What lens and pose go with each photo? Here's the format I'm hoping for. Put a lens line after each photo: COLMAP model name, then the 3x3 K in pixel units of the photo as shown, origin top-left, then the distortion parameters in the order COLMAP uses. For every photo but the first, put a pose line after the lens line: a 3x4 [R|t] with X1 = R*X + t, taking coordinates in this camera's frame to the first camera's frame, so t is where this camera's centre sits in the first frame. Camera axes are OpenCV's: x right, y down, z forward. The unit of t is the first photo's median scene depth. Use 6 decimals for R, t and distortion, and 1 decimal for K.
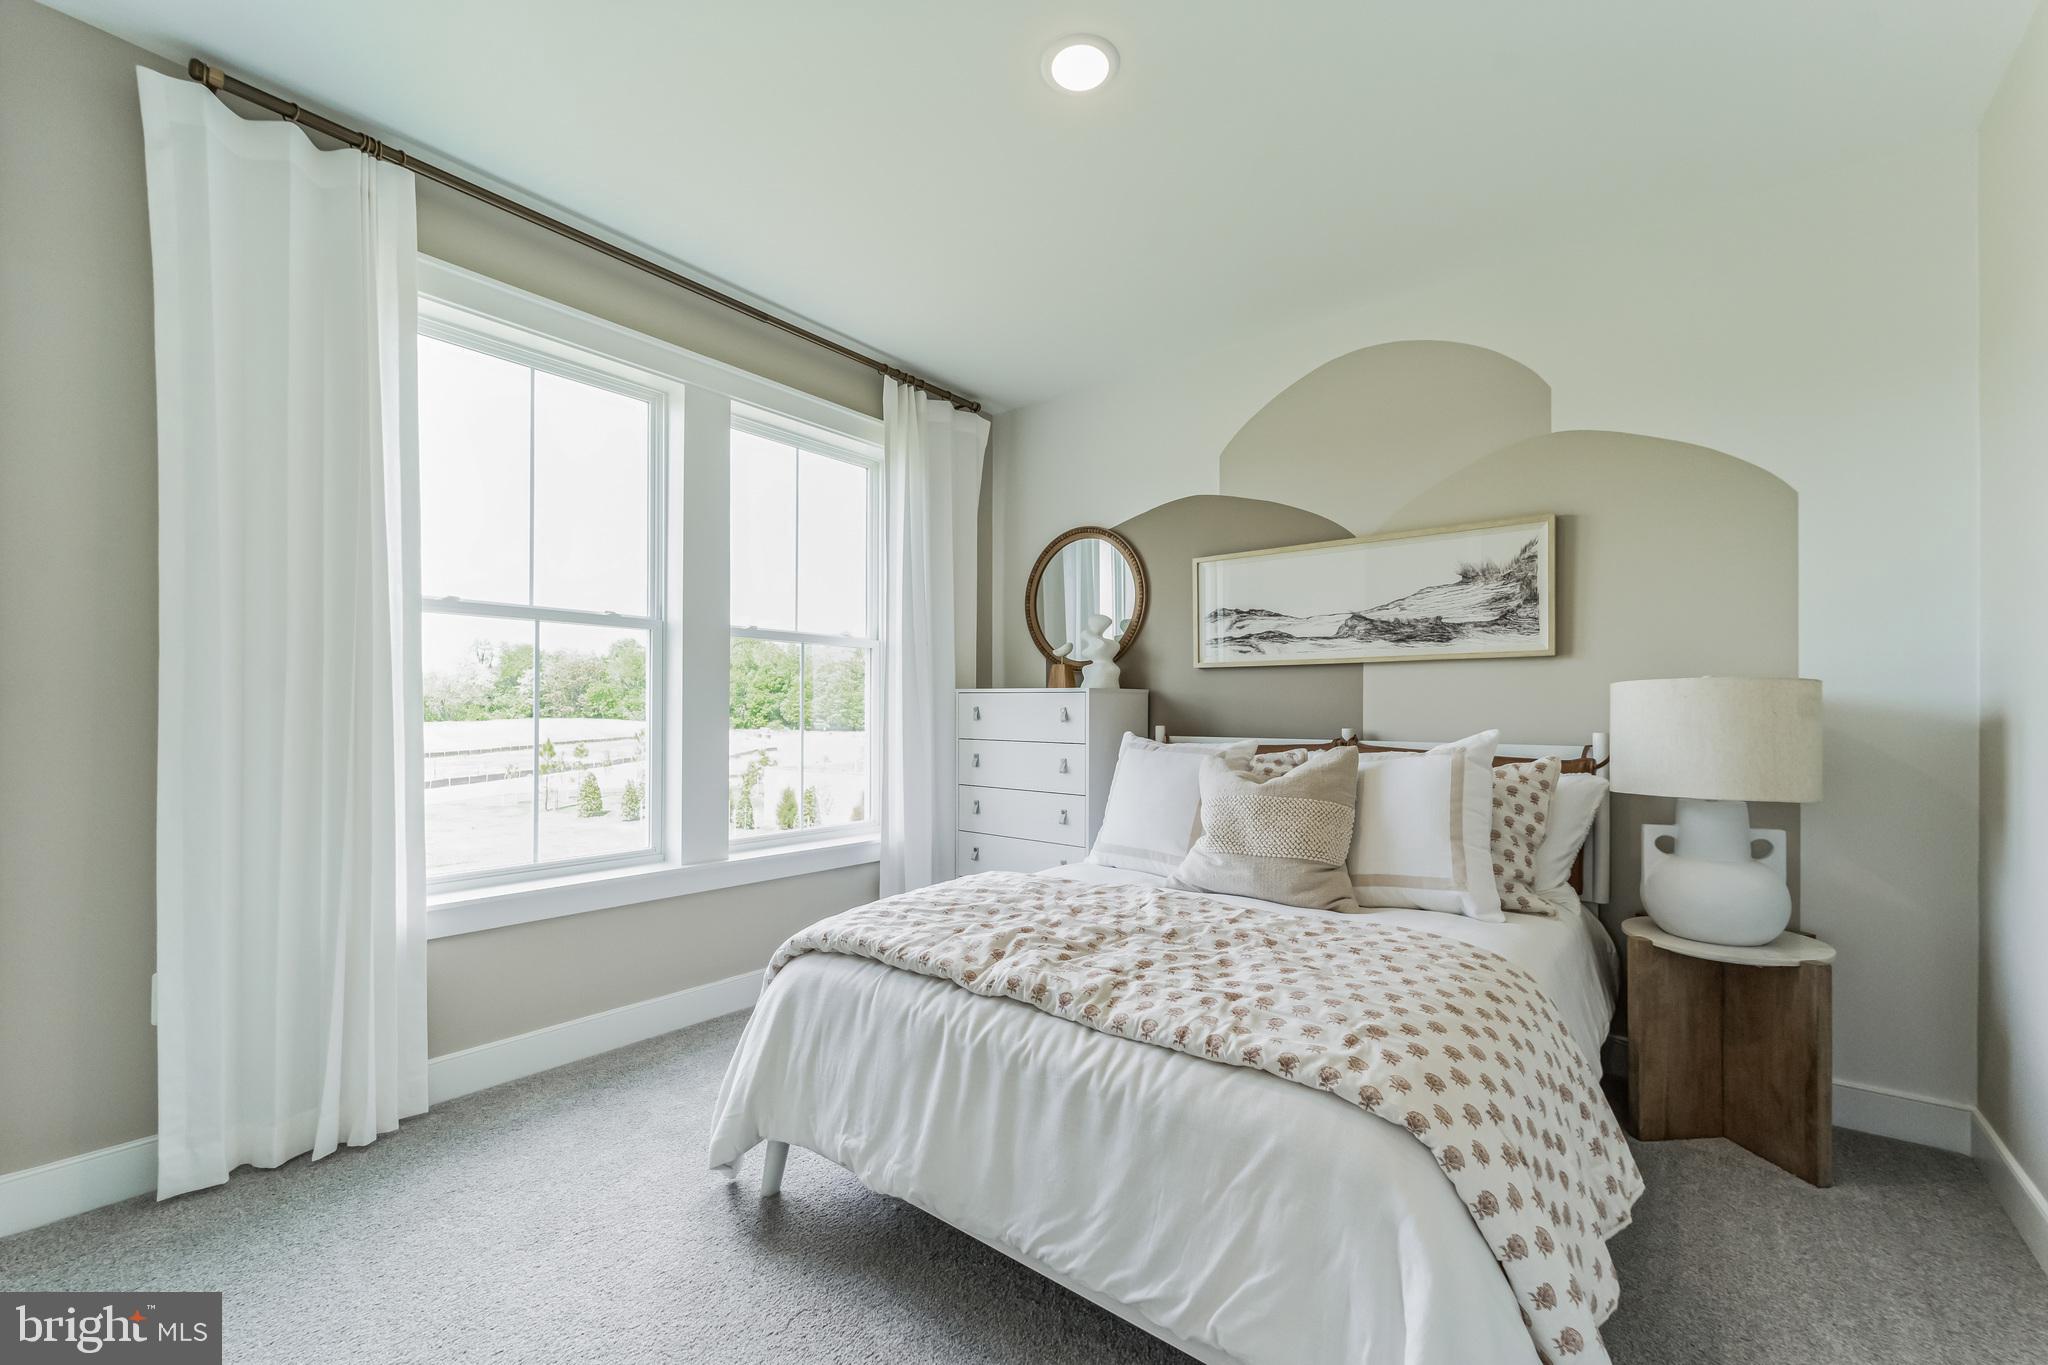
lens RADIAL K [[828.0, 0, 1023.0], [0, 828.0, 707.1], [0, 0, 1]] dist [-0.000407, -0.000188]
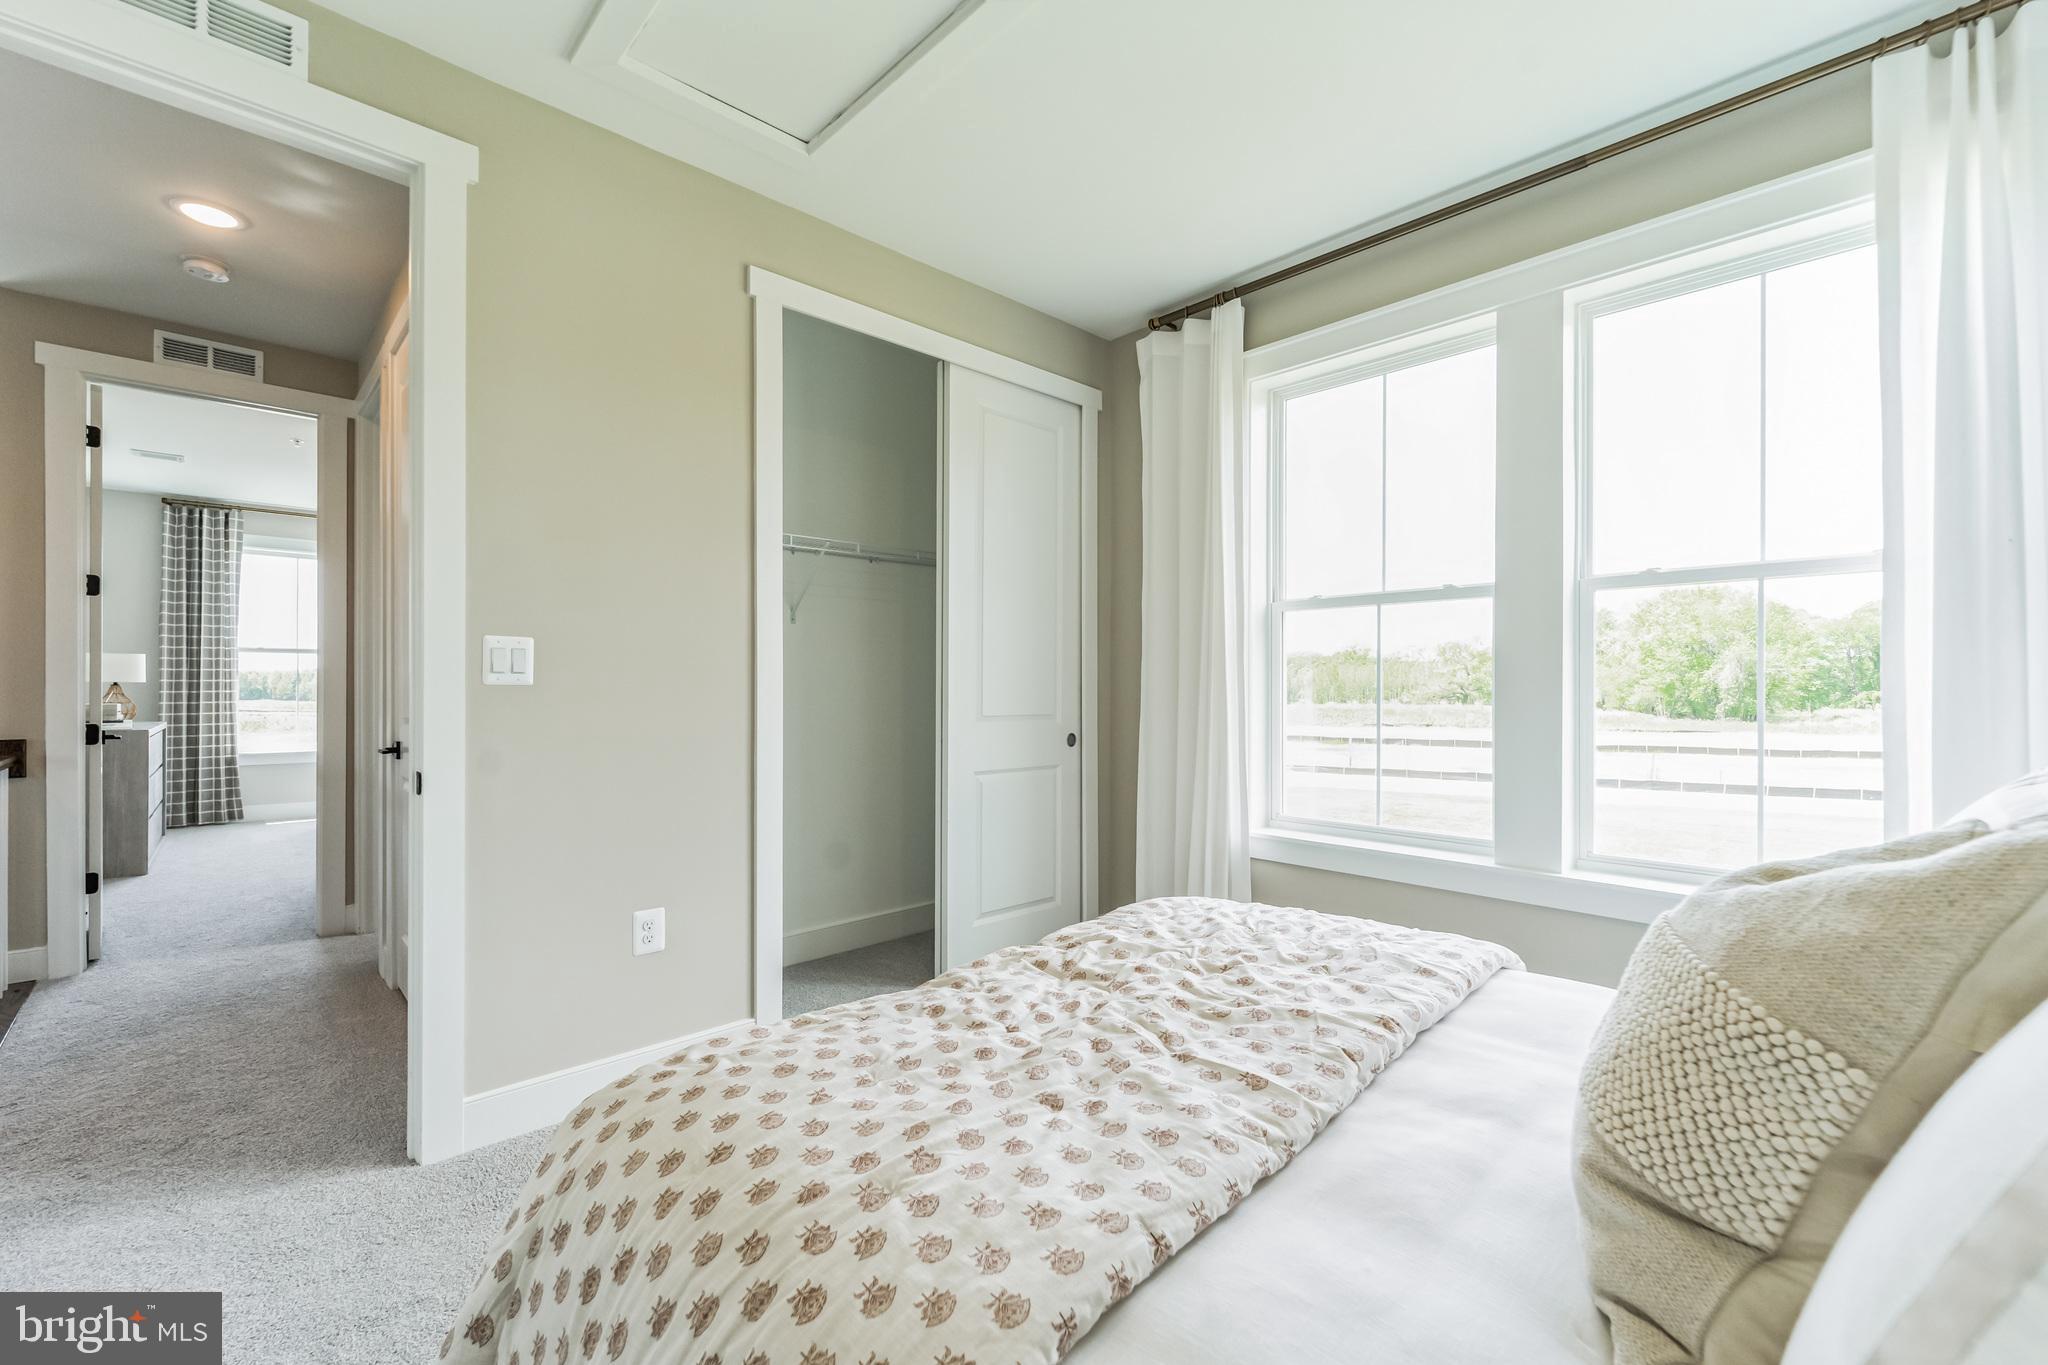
lens RADIAL K [[845.4, 0, 1024.0], [0, 845.4, 682.5], [0, 0, 1]] dist [0.000799, 0.000109]
pose [[-0.128235, -0.011264, -0.991680, 0.531961], [0.000859, 0.999934, -0.011469, 0.010014], [0.991743, -0.002322, -0.128217, 0.621871]]
